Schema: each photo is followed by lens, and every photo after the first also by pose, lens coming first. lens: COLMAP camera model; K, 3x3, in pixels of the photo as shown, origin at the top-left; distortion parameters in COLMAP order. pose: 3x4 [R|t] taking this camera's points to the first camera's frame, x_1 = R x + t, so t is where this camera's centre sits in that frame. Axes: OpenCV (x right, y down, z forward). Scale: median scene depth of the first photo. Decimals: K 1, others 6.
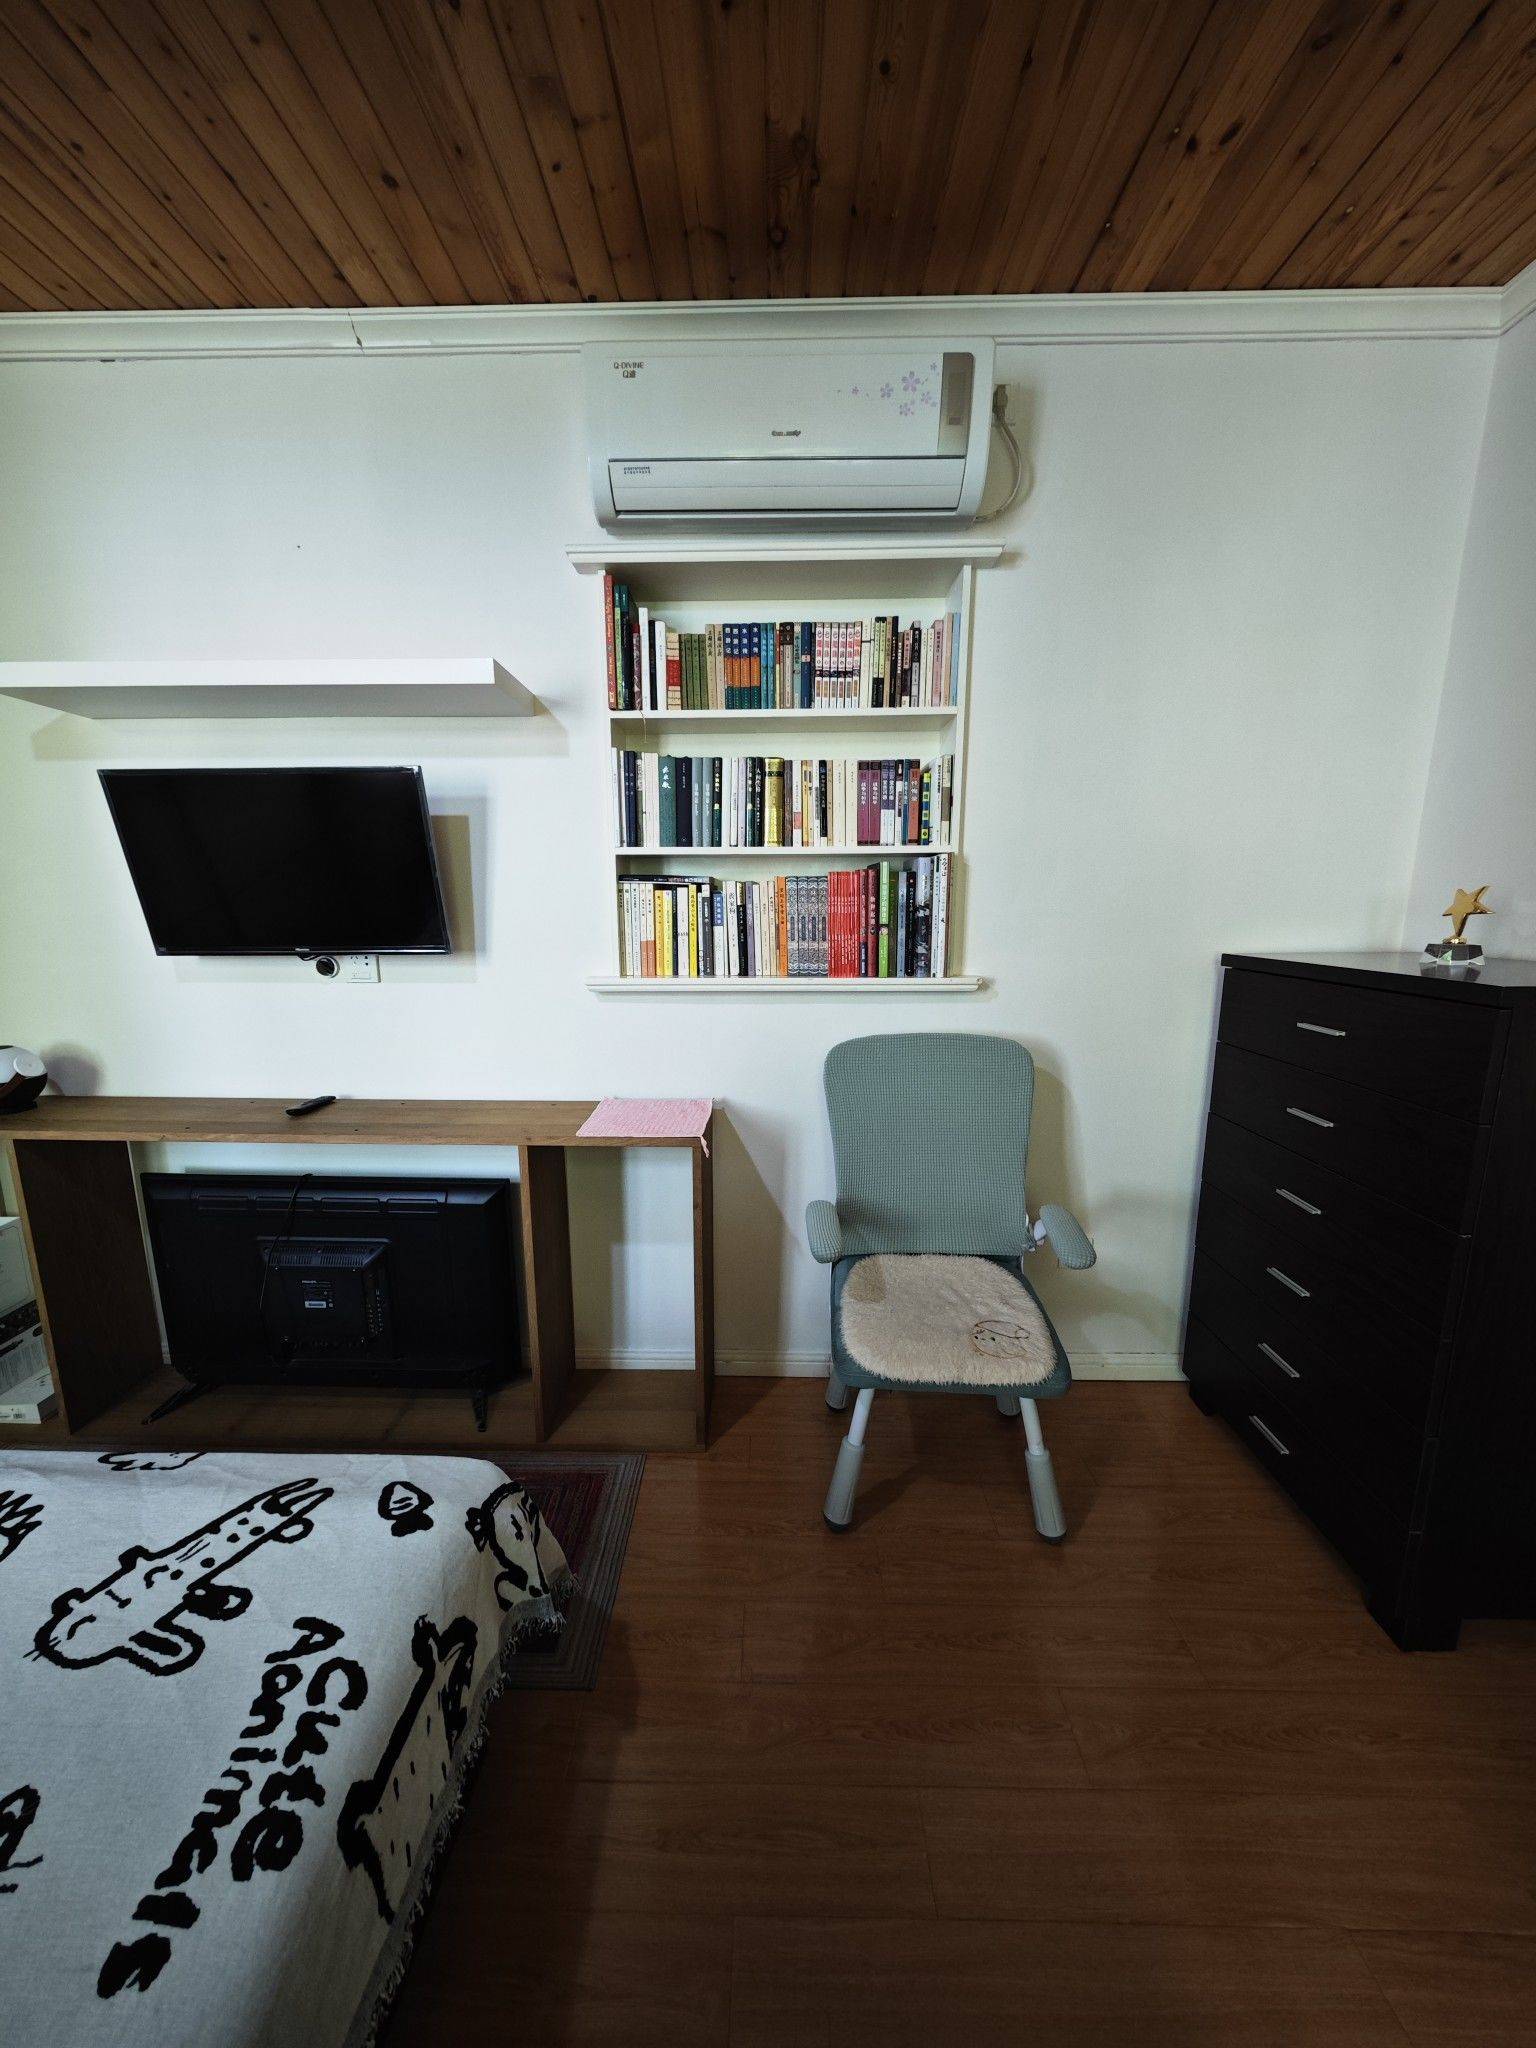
lens RADIAL K [[724.3, 0, 755.0], [0, 724.3, 1033.4], [0, 0, 1]] dist [-0.000066, 0.000142]
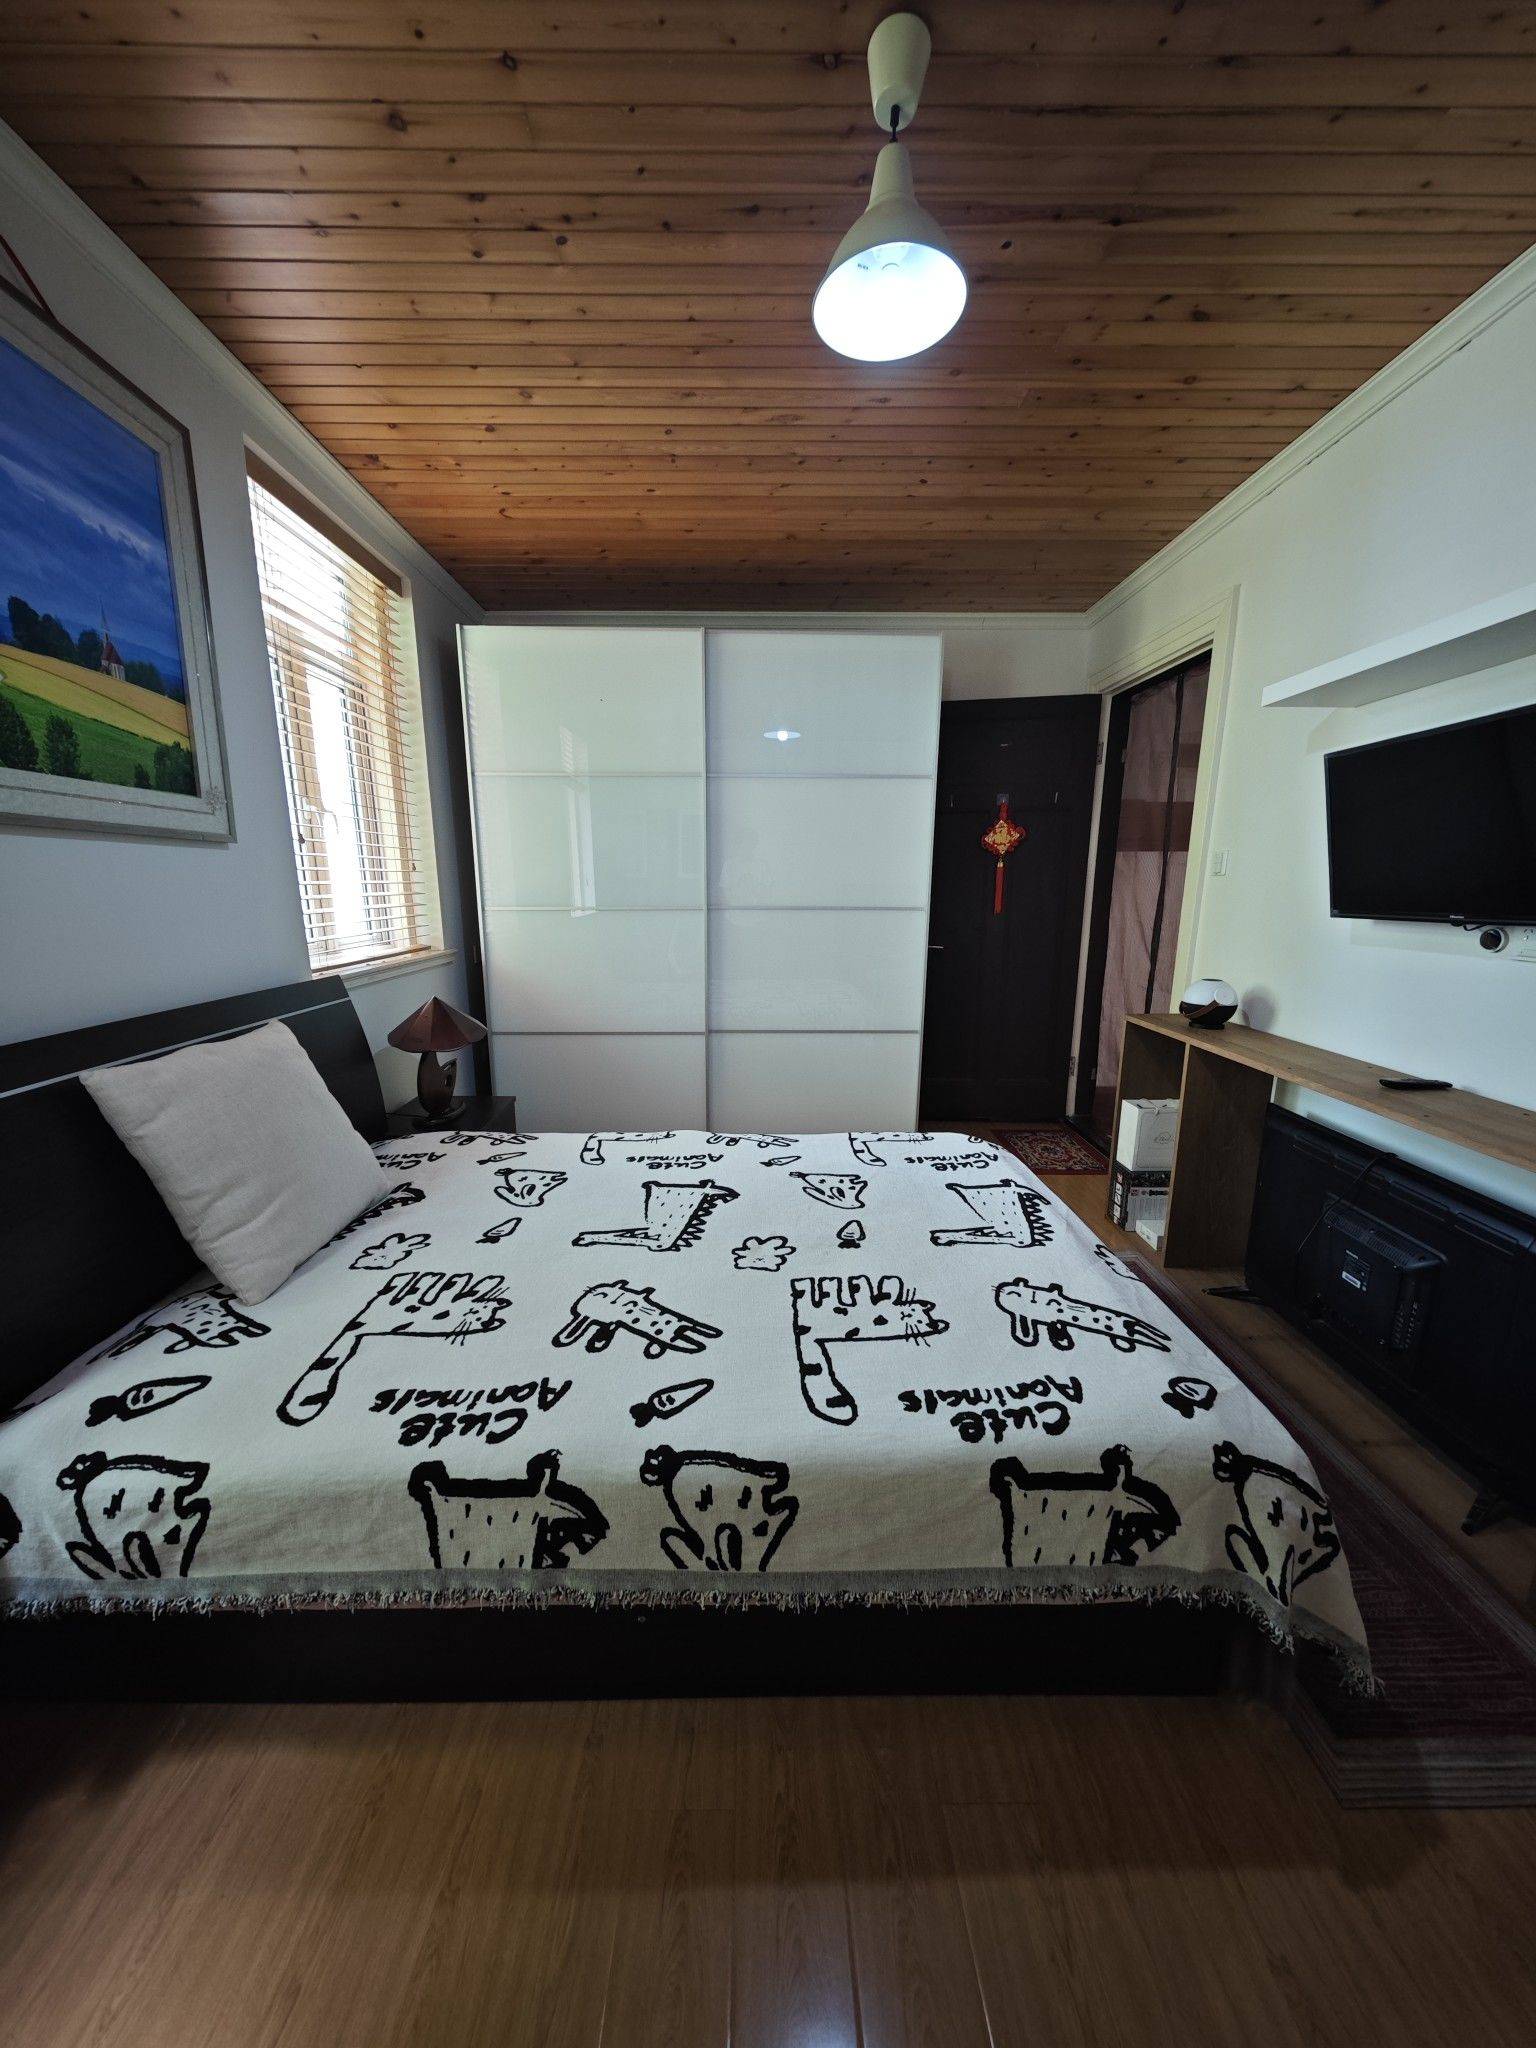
lens RADIAL K [[724.3, 0, 763.2], [0, 724.3, 1029.5], [0, 0, 1]] dist [-0.000066, 0.000142]
pose [[0.035374, 0.193784, -0.980406, 0.505901], [-0.179701, 0.966264, 0.184505, 0.019653], [0.983085, 0.169653, 0.069003, 0.185114]]
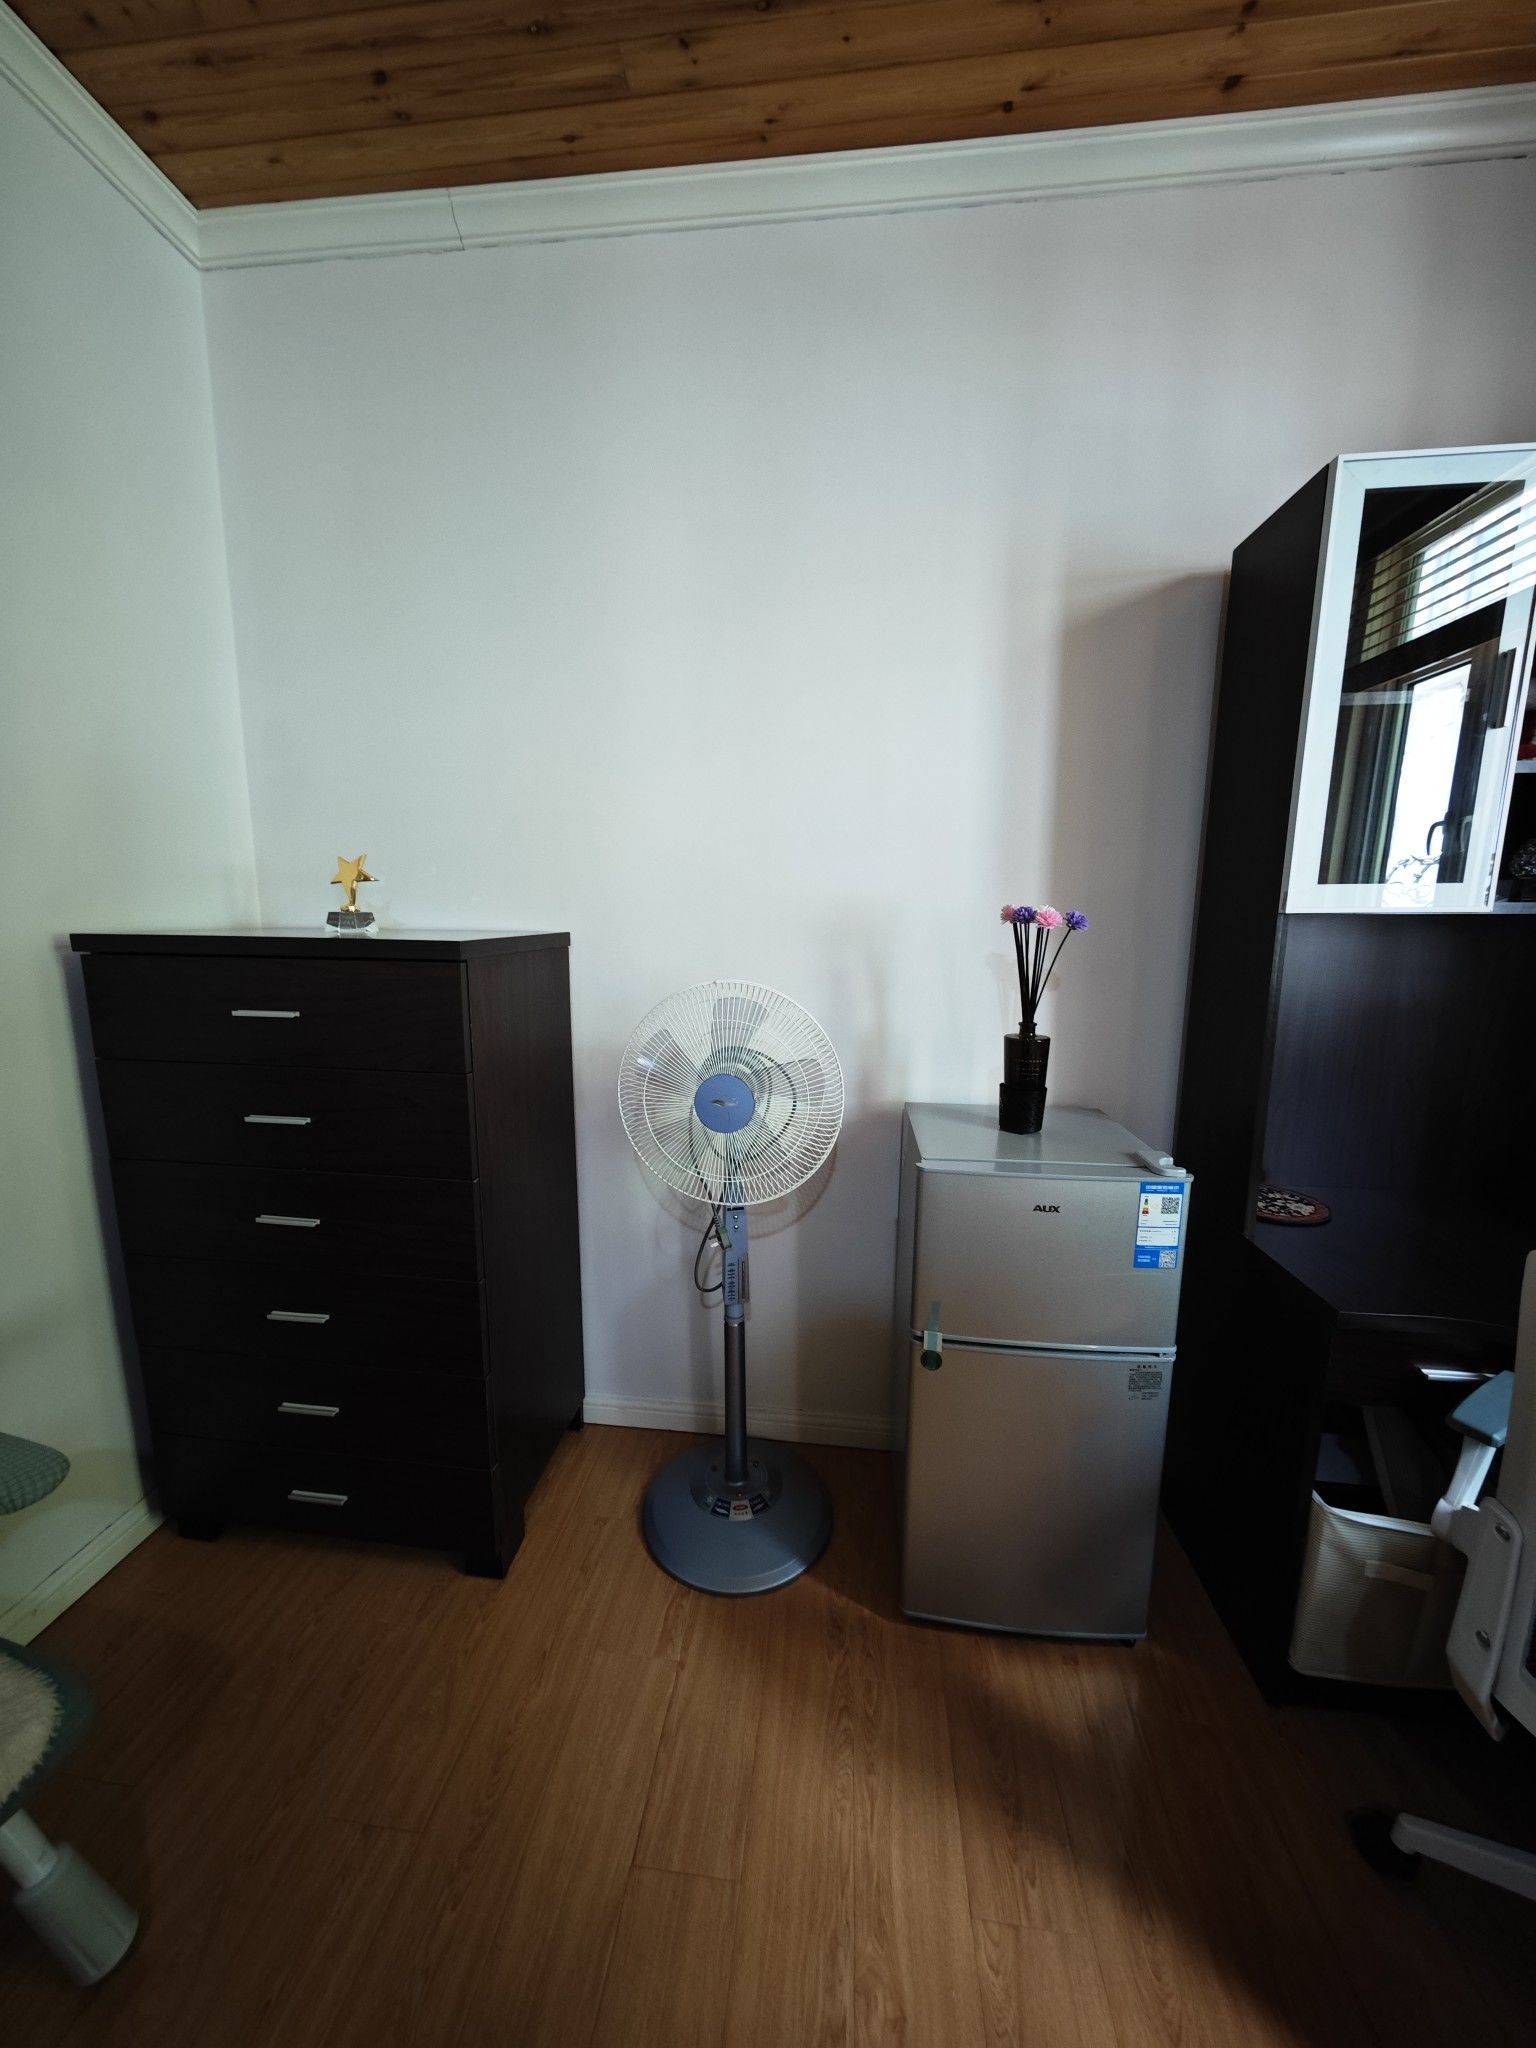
lens RADIAL K [[724.3, 0, 756.8], [0, 724.3, 1038.9], [0, 0, 1]] dist [-0.000066, 0.000142]
pose [[0.098741, -0.158169, 0.982463, 0.026883], [0.161352, 0.976767, 0.141036, -0.005974], [-0.981945, 0.144596, 0.121968, 0.538717]]
